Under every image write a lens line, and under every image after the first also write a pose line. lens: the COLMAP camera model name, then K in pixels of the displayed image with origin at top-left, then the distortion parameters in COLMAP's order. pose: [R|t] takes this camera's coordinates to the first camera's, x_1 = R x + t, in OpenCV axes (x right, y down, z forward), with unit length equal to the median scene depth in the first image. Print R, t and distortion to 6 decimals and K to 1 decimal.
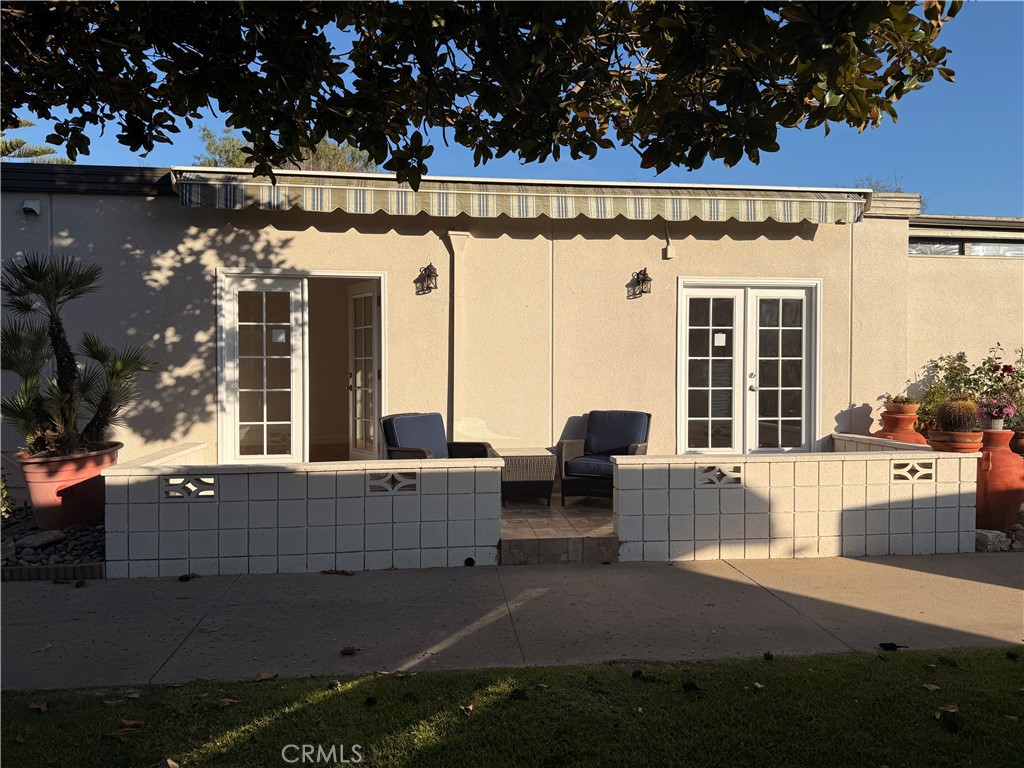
lens RADIAL K [[717.7, 0, 514.1], [0, 717.7, 391.6], [0, 0, 1]] dist [0.044536, -0.056467]
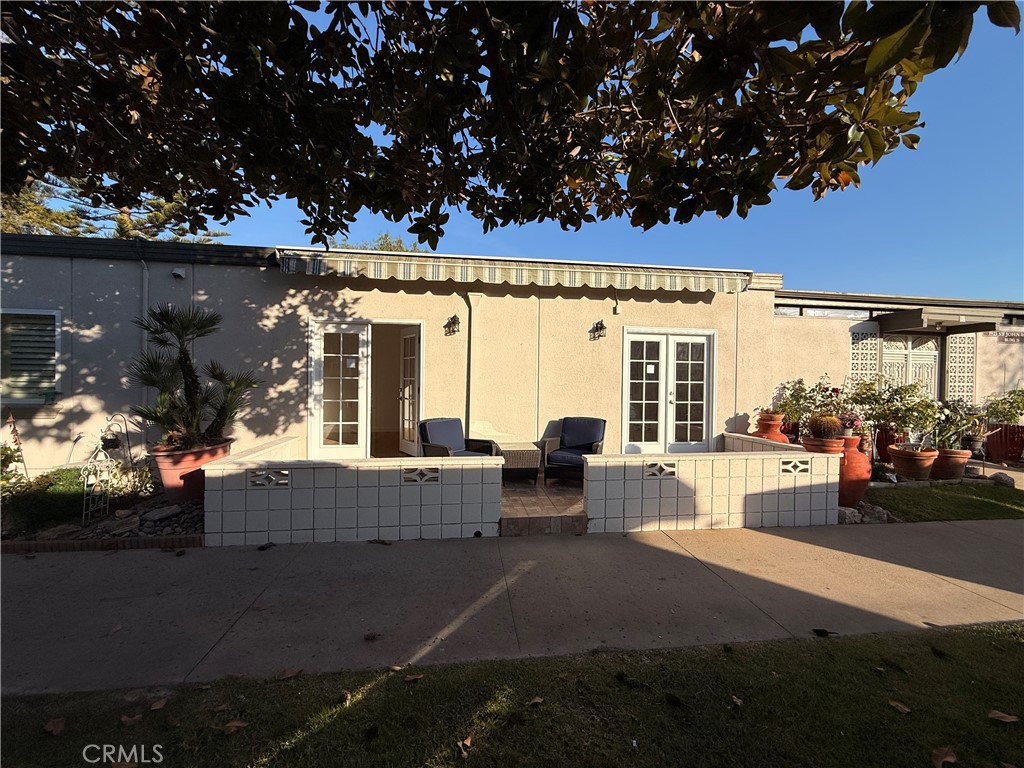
lens RADIAL K [[407.6, 0, 509.8], [0, 407.6, 387.9], [0, 0, 1]] dist [-0.000733, 0.000737]
pose [[0.999924, 0.012275, -0.001363, -0.003704], [-0.012290, 0.999863, -0.011066, -0.027086], [0.001227, 0.011082, 0.999938, 0.205812]]
